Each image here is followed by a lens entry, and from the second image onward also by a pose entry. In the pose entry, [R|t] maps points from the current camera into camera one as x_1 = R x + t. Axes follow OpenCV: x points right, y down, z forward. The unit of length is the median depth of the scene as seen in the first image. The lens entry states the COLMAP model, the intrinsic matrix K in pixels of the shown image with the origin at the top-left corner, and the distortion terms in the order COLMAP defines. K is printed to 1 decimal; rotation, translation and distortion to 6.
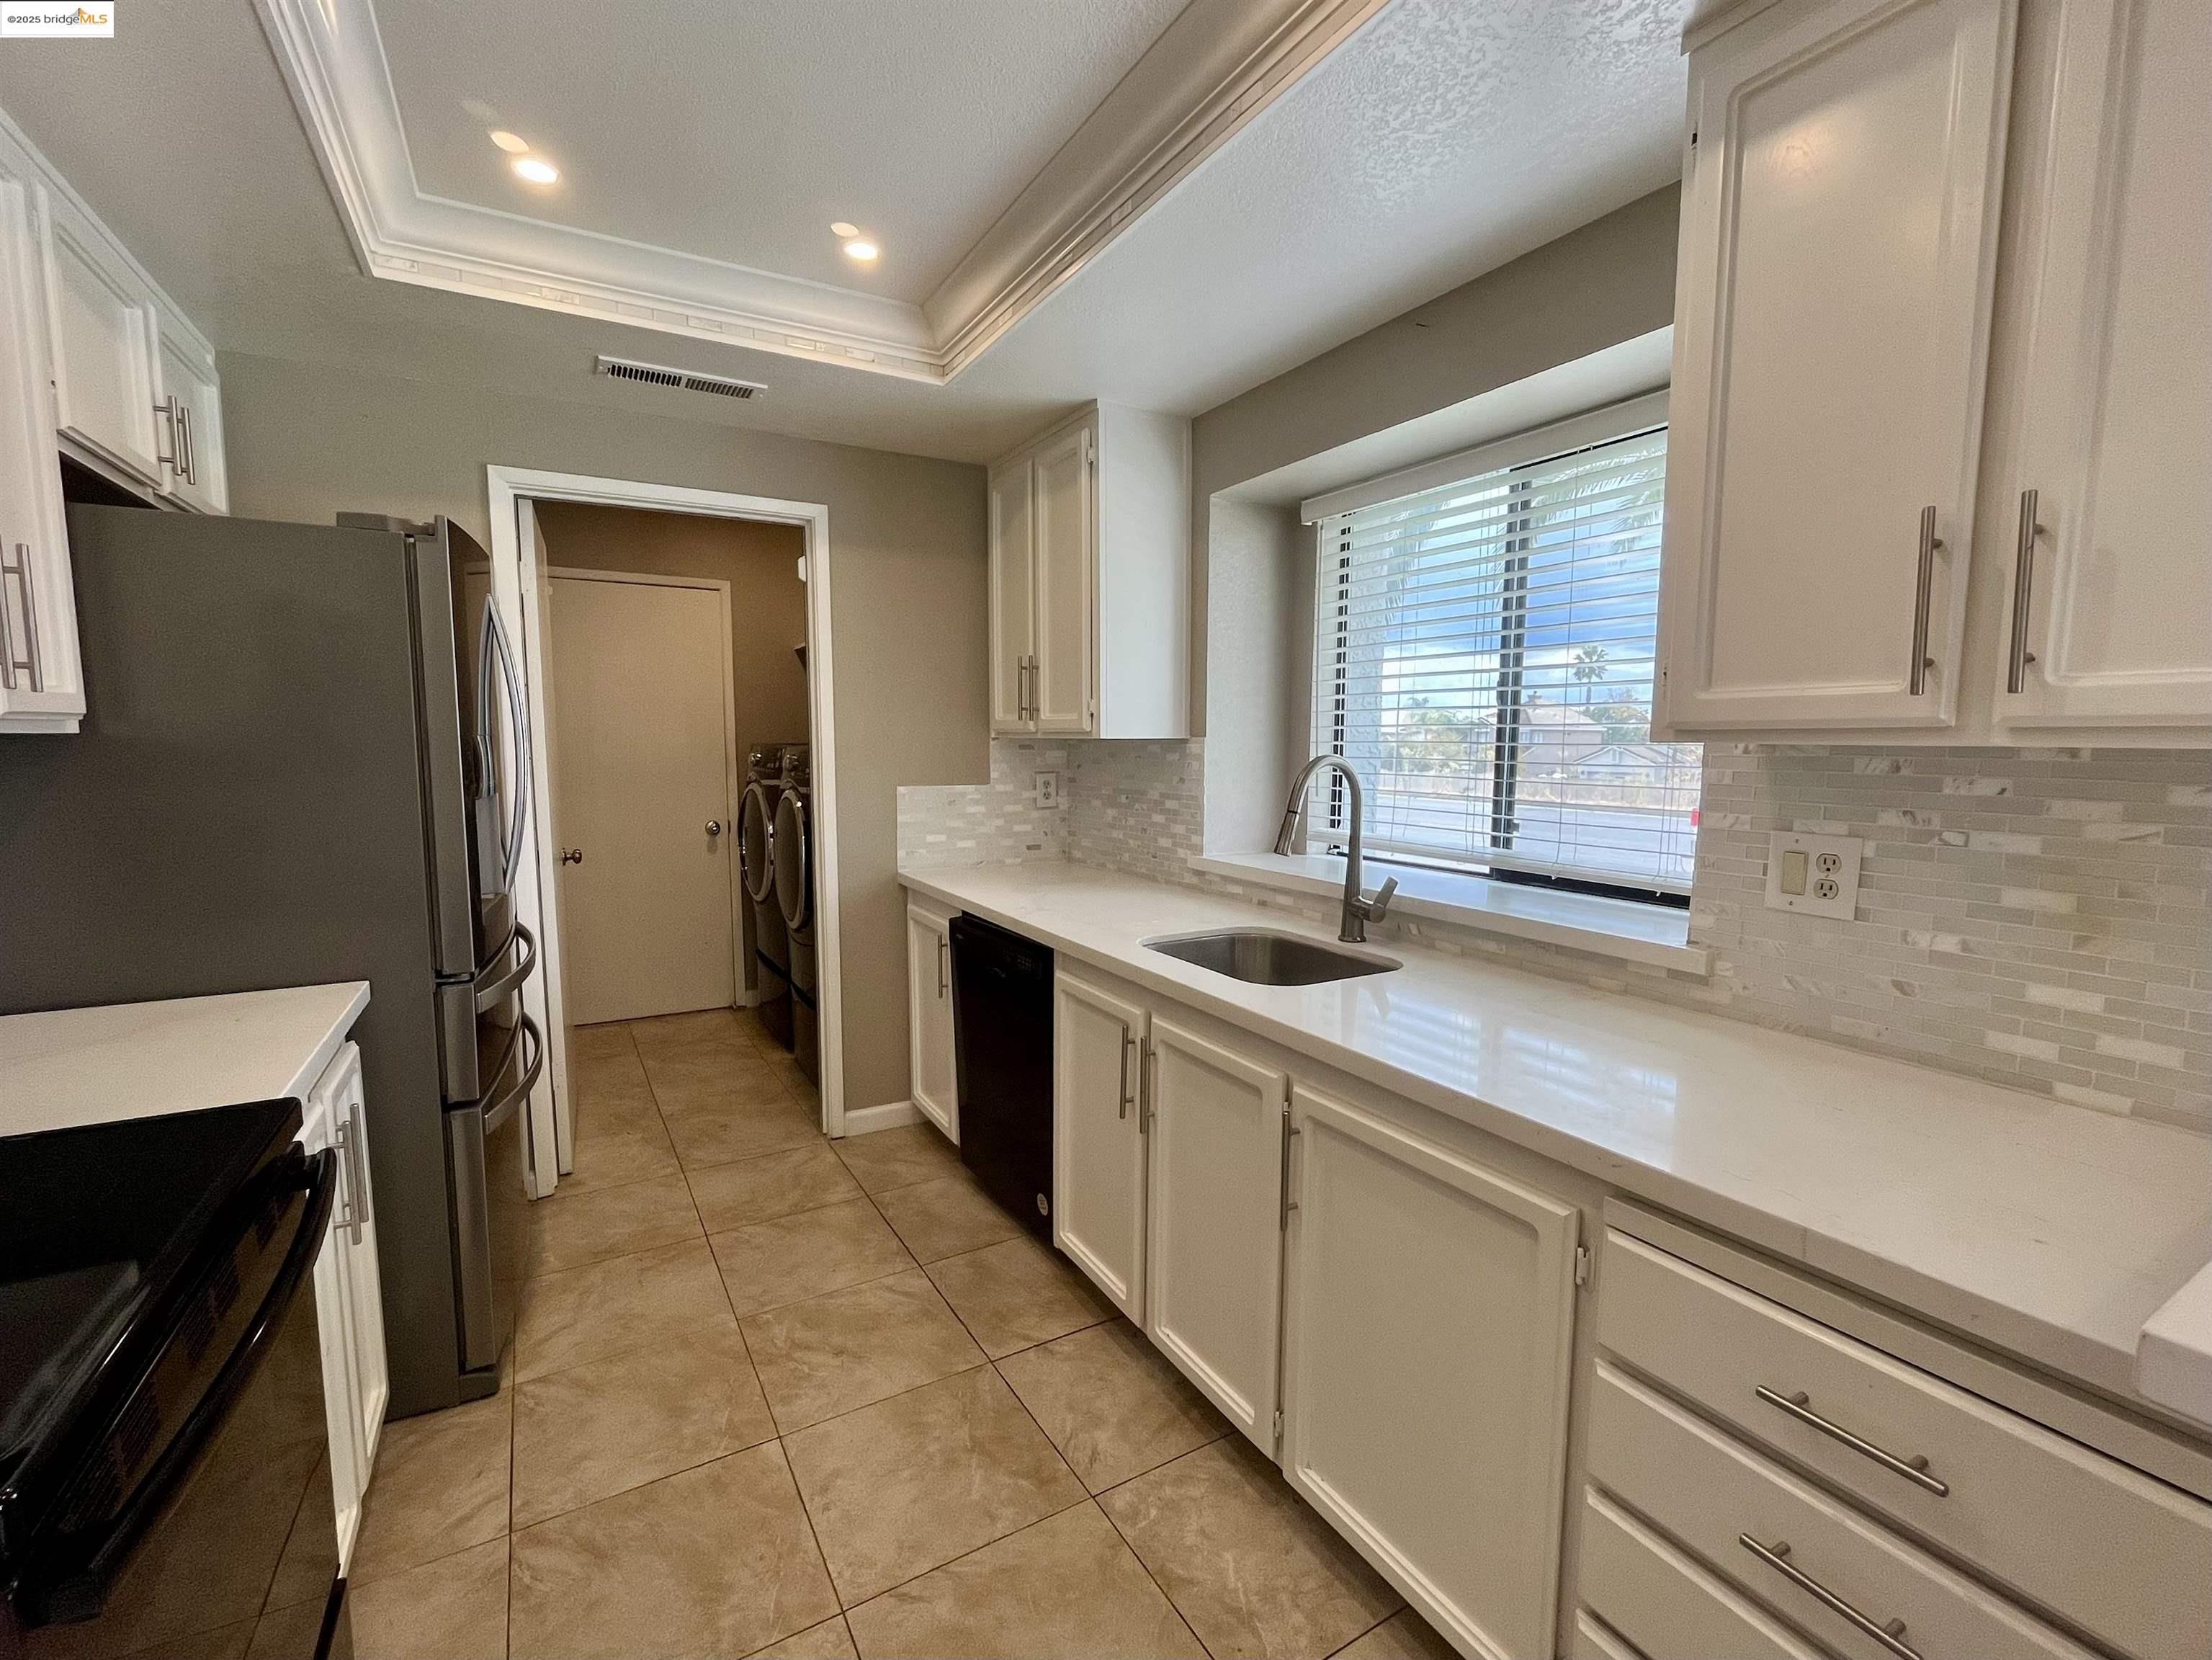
lens RADIAL K [[953.9, 0, 1106.4], [0, 953.9, 834.7], [0, 0, 1]] dist [0.000446, -0.000466]
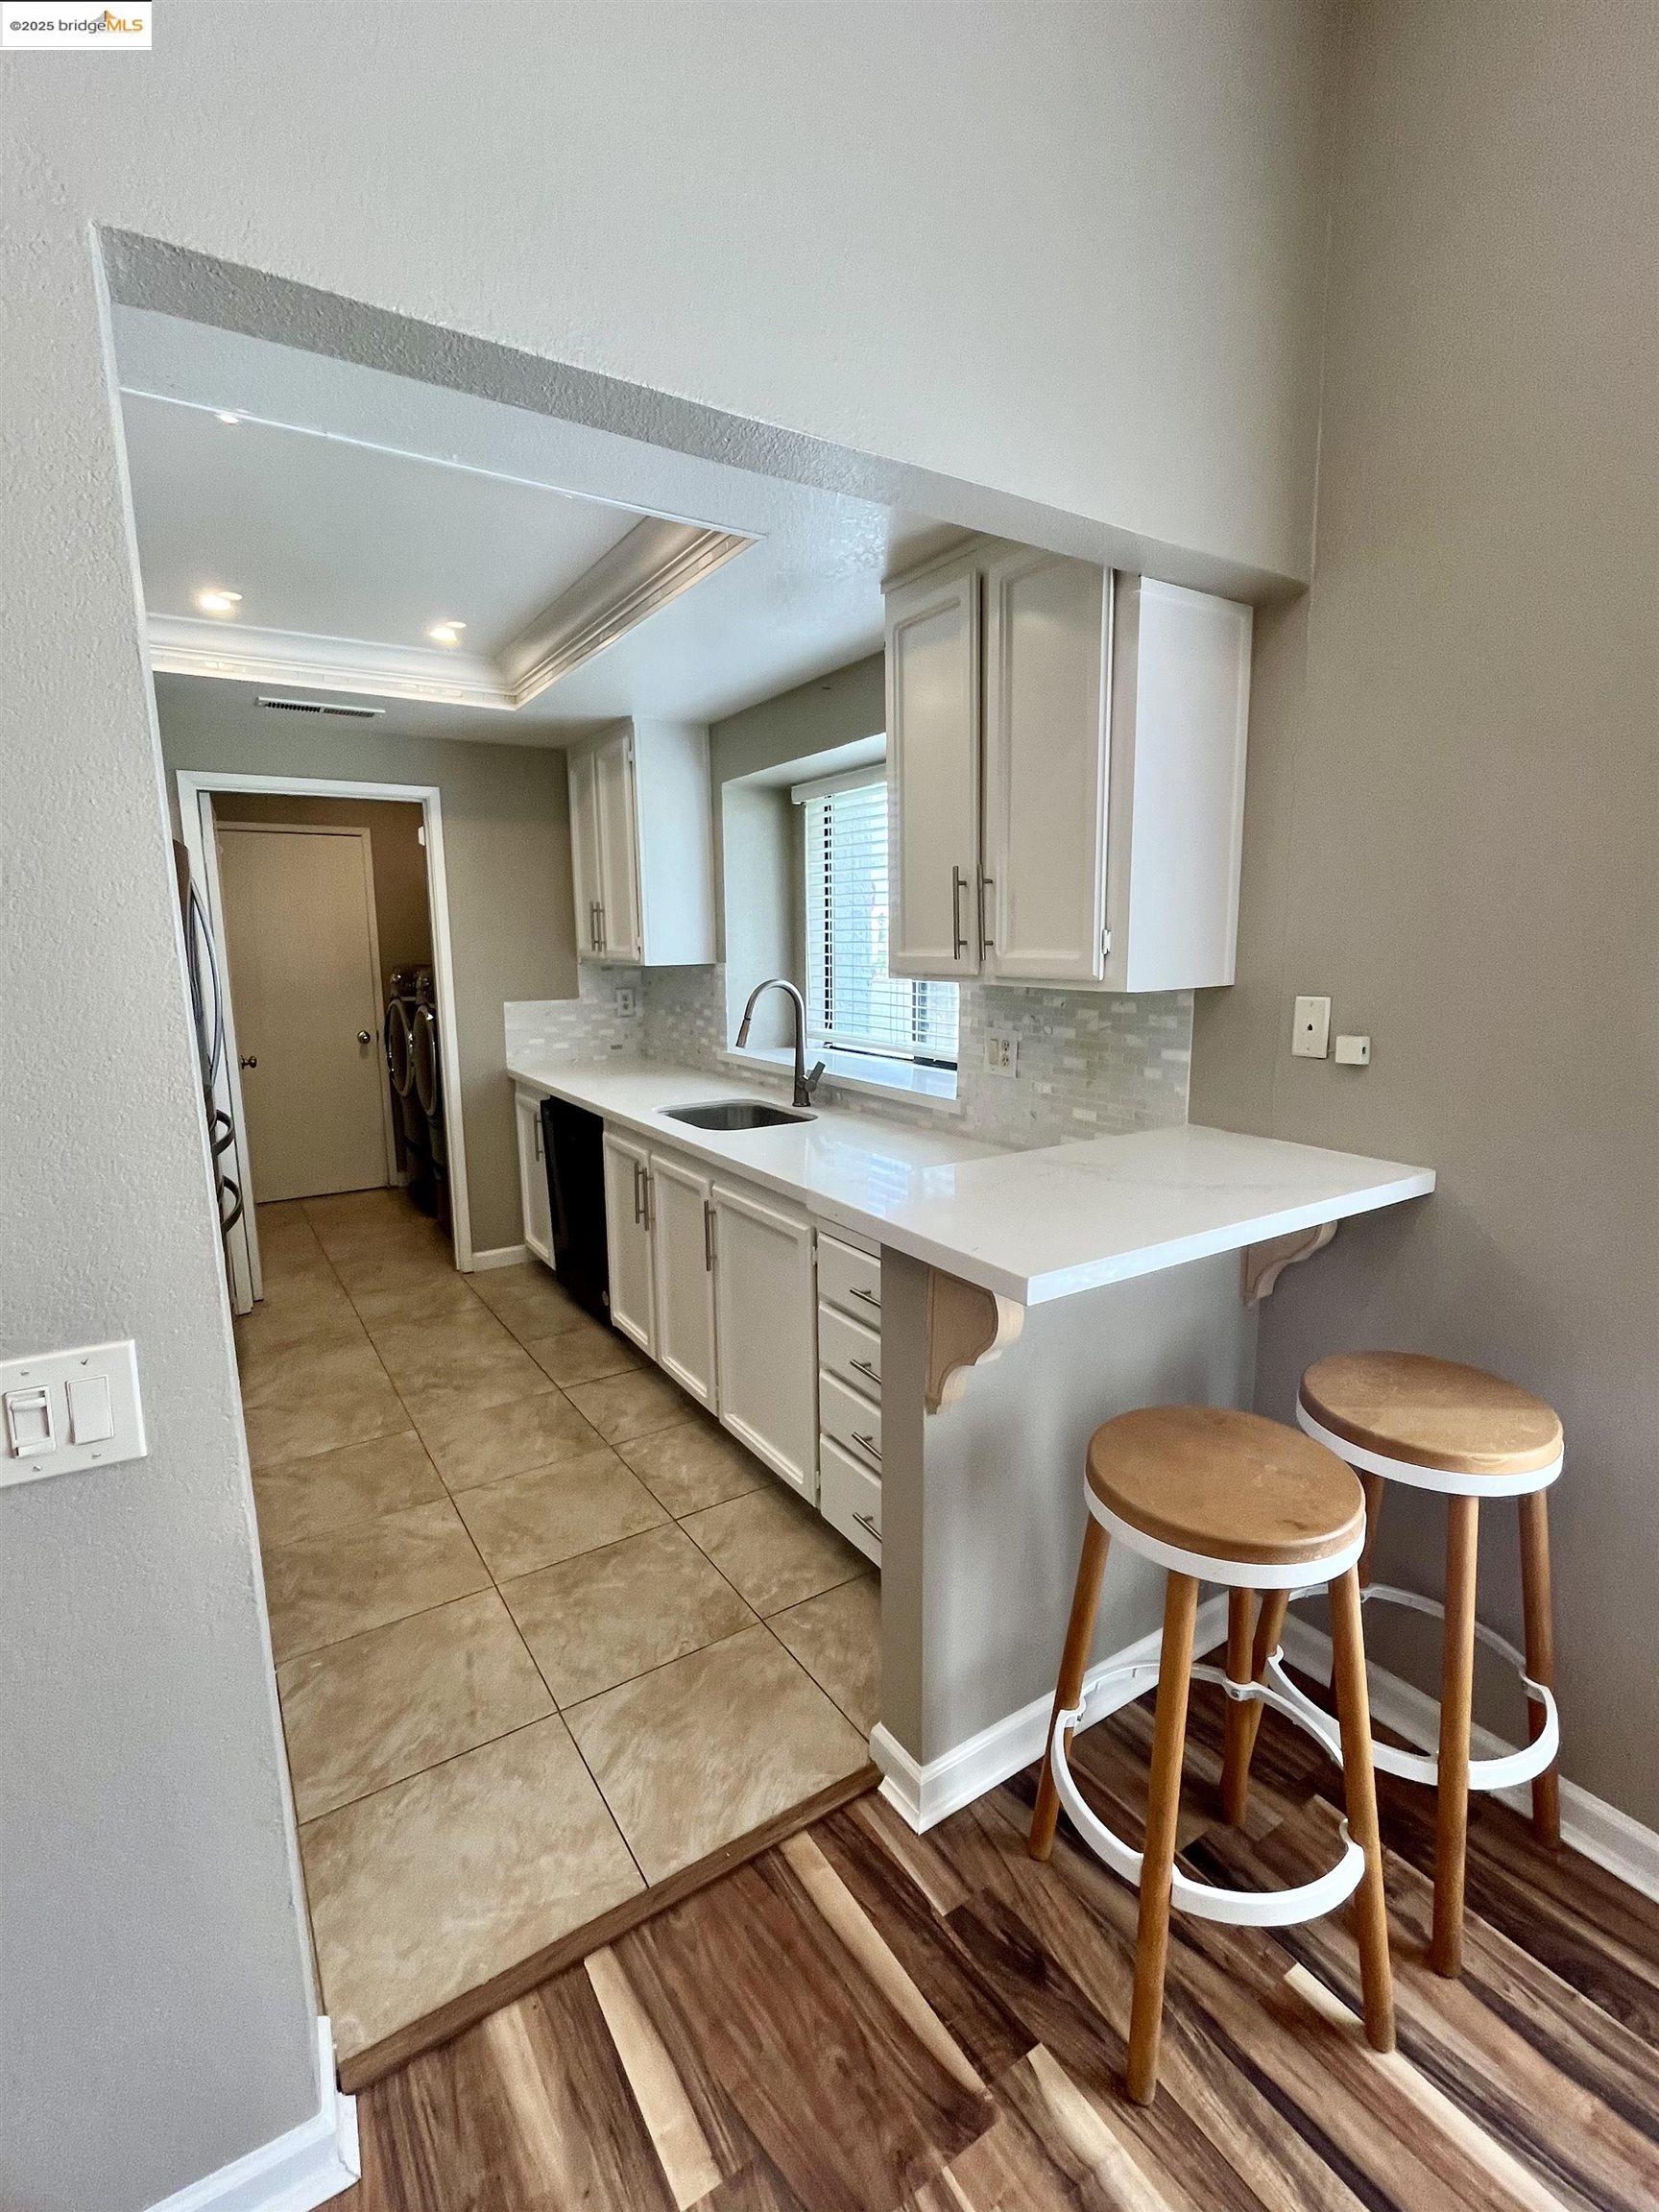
lens RADIAL K [[985.0, 0, 831.2], [0, 985.0, 1087.5], [0, 0, 1]] dist [-0.008582, 0.000869]
pose [[0.998929, -0.020506, 0.041466, 0.219224], [0.018297, 0.998430, 0.052950, 0.003240], [-0.042487, -0.052134, 0.997736, -0.469139]]
